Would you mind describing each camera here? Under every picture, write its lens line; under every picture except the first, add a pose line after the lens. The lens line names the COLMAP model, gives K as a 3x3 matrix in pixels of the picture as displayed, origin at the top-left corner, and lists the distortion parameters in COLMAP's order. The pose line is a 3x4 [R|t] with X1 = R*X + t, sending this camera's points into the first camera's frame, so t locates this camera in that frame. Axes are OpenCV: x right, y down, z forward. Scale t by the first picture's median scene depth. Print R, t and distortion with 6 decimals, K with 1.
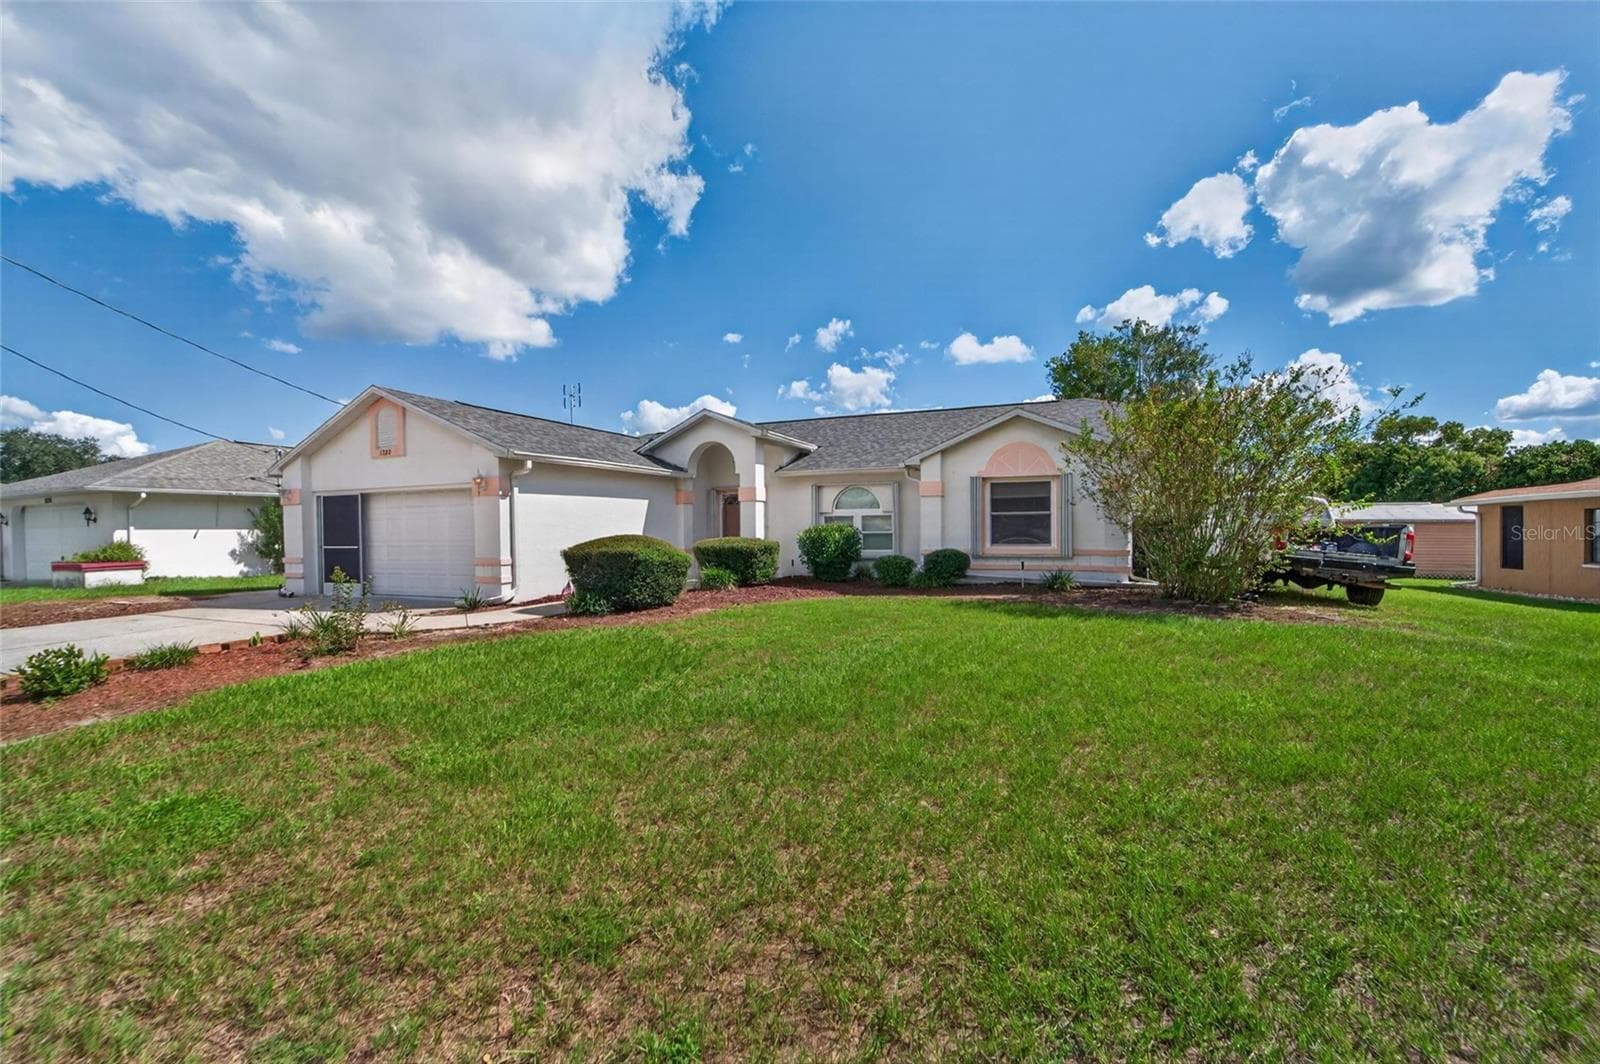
lens RADIAL K [[689.3, 0, 800.0], [0, 689.3, 532.0], [0, 0, 1]] dist [-0.000942, -0.000071]
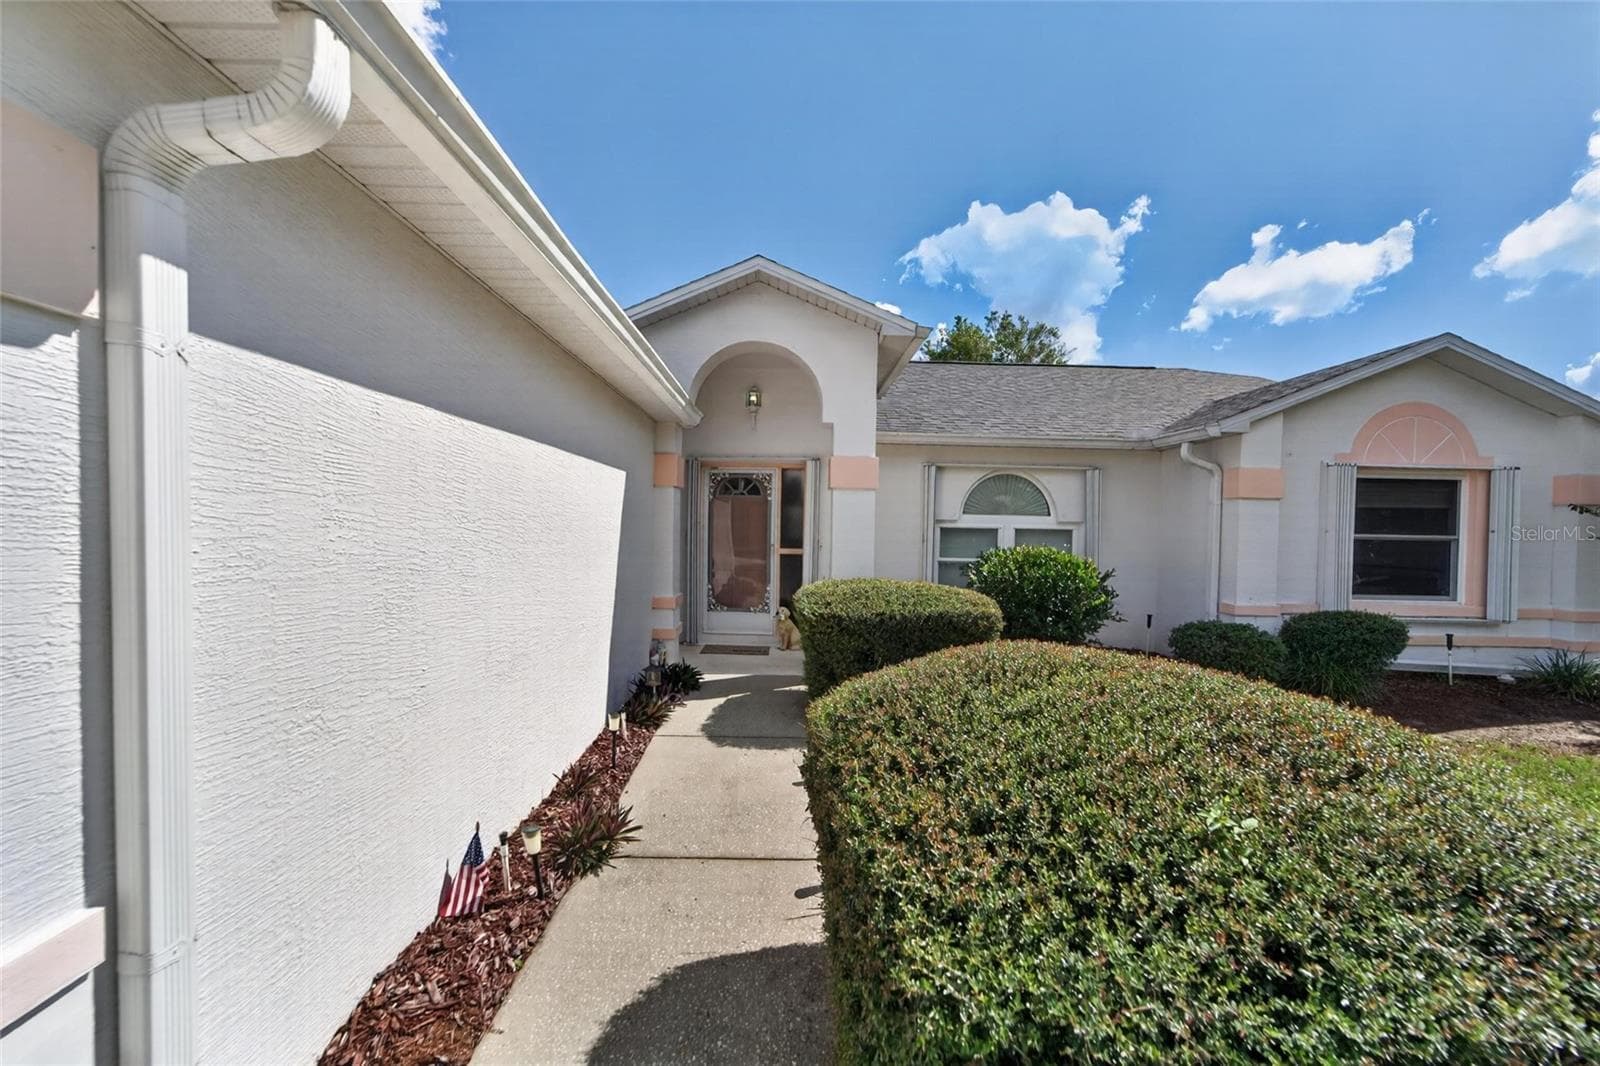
lens RADIAL K [[661.4, 0, 800.0], [0, 661.4, 533.0], [0, 0, 1]] dist [0.000345, 0.009074]
pose [[0.914936, 0.020581, 0.403075, -0.253555], [-0.025186, 0.999664, 0.006126, -0.018251], [-0.402813, -0.015757, 0.915146, 0.590383]]
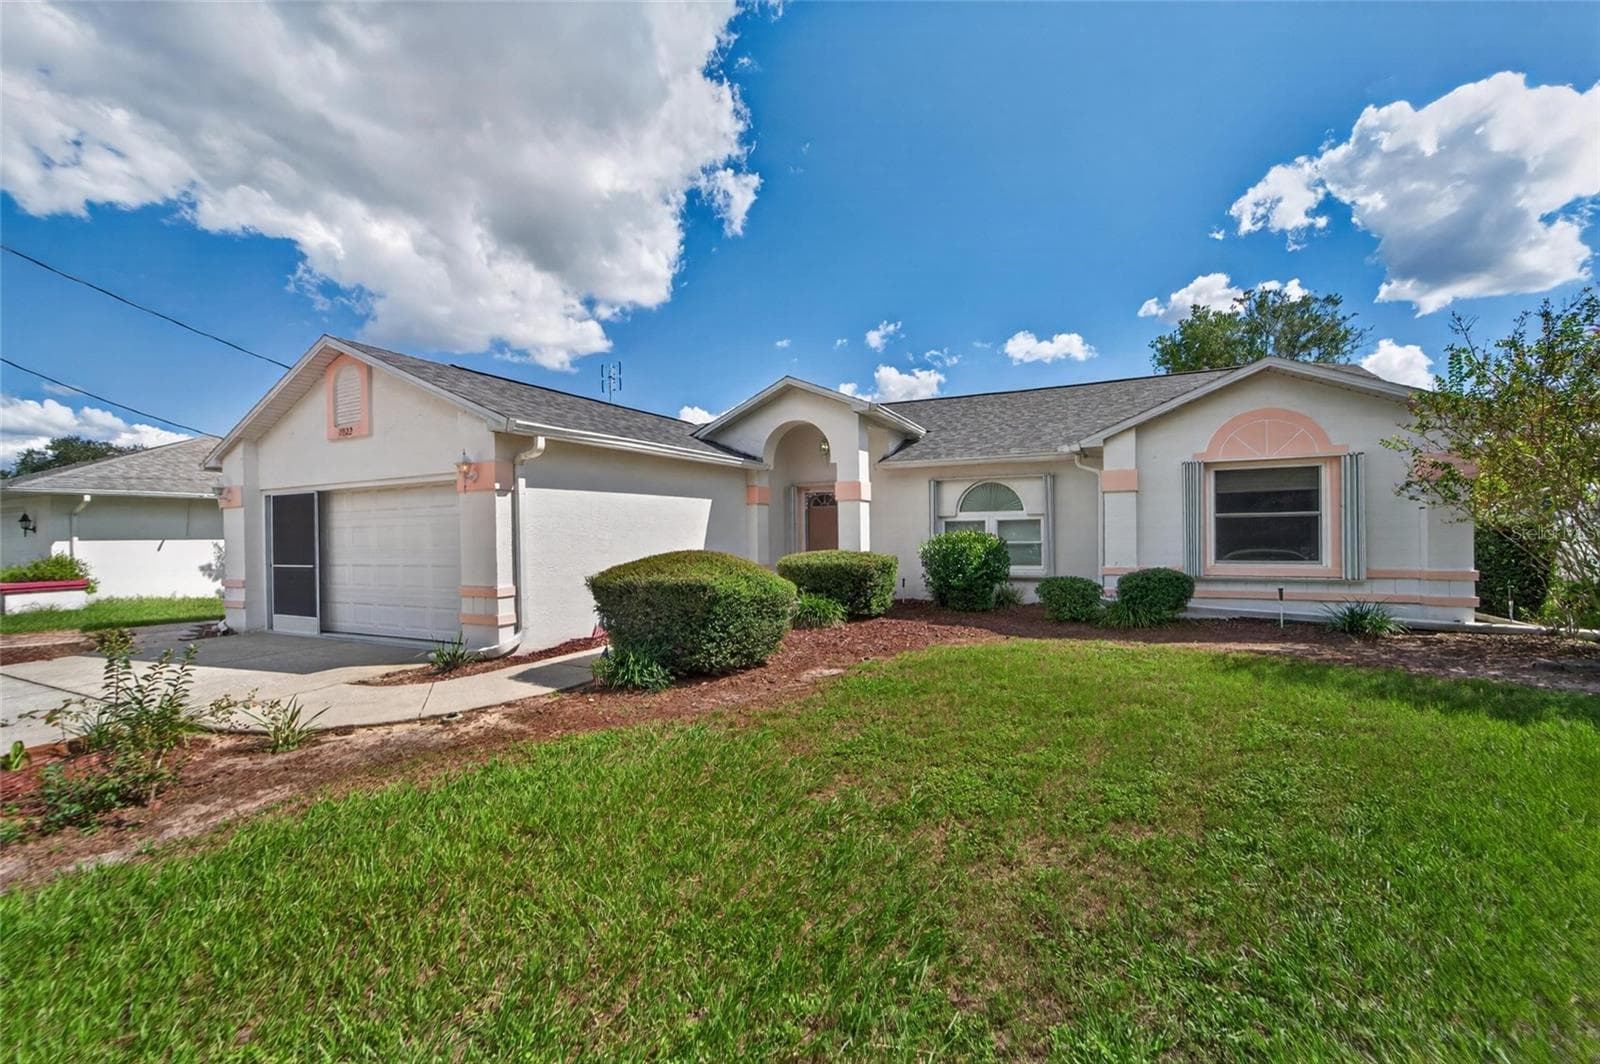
lens RADIAL K [[700.7, 0, 800.0], [0, 700.7, 532.0], [0, 0, 1]] dist [0.037407, -0.000017]
pose [[0.996856, -0.003296, -0.079162, -0.062827], [0.002771, 0.999973, -0.006747, -0.005769], [0.079182, 0.006506, 0.996839, 0.226332]]
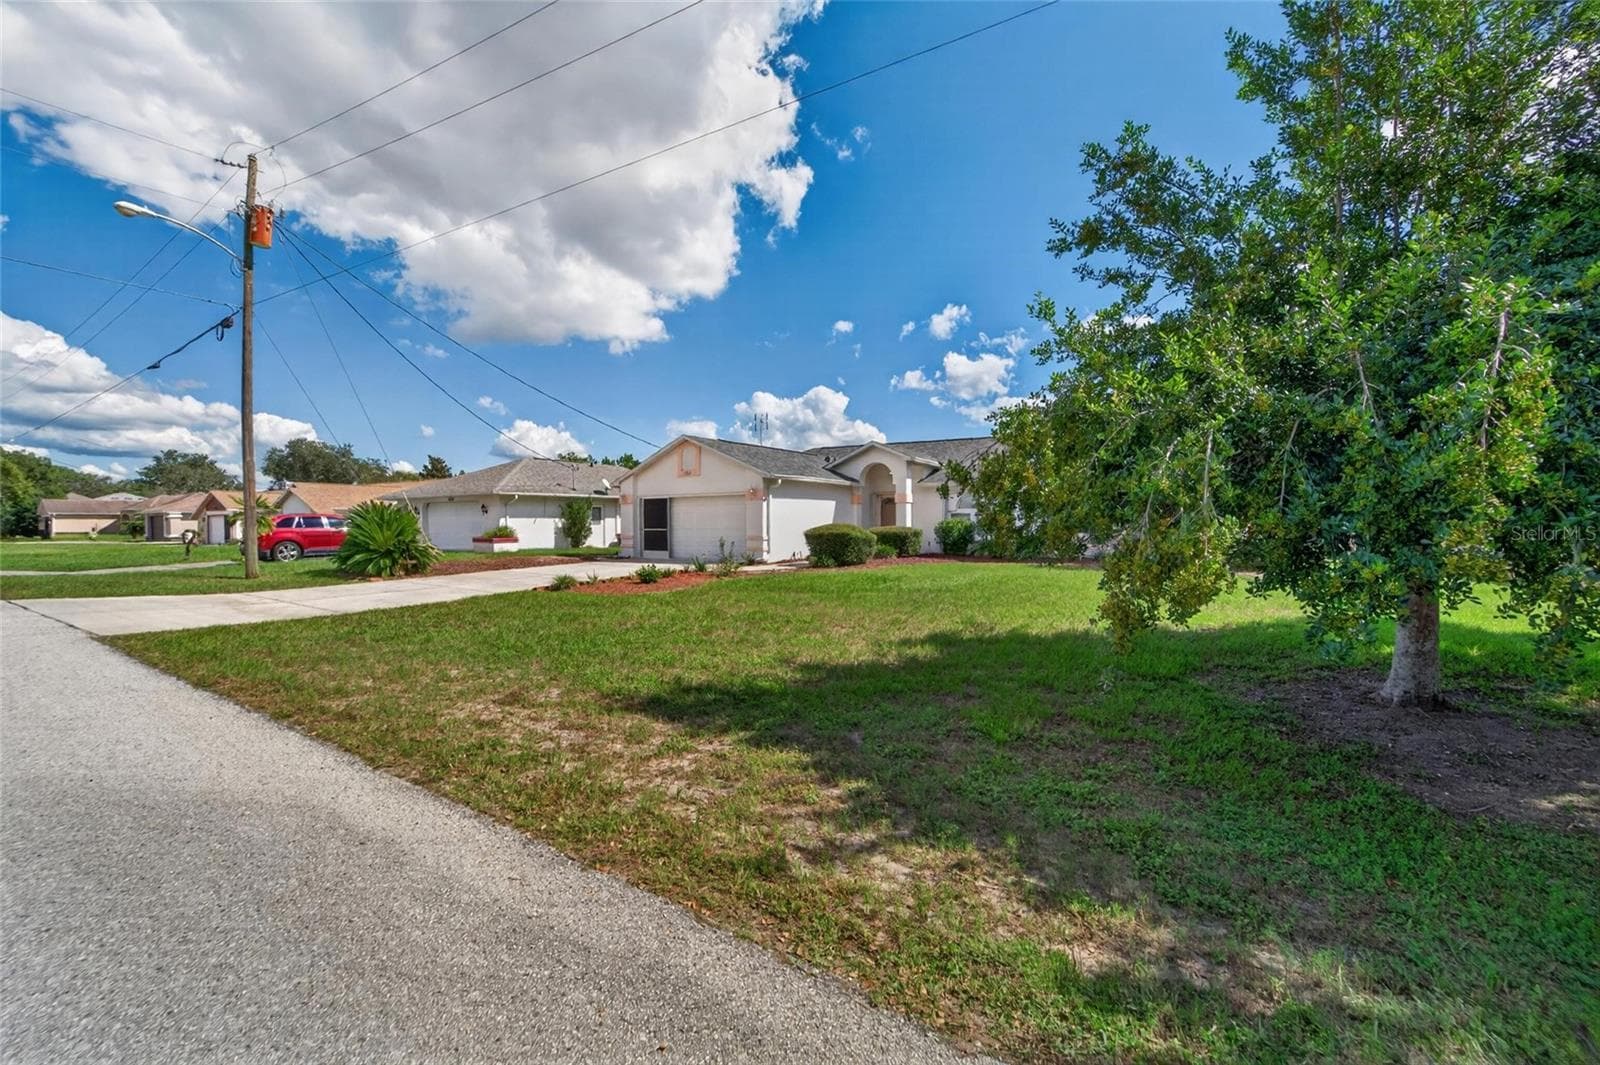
lens RADIAL K [[738.7, 0, 770.9], [0, 738.7, 465.9], [0, 0, 1]] dist [0.000785, 0.000078]
pose [[0.982416, -0.004123, -0.186657, -0.049967], [-0.010902, 0.996783, -0.079398, 0.006802], [0.186384, 0.080037, 0.979211, -0.617327]]
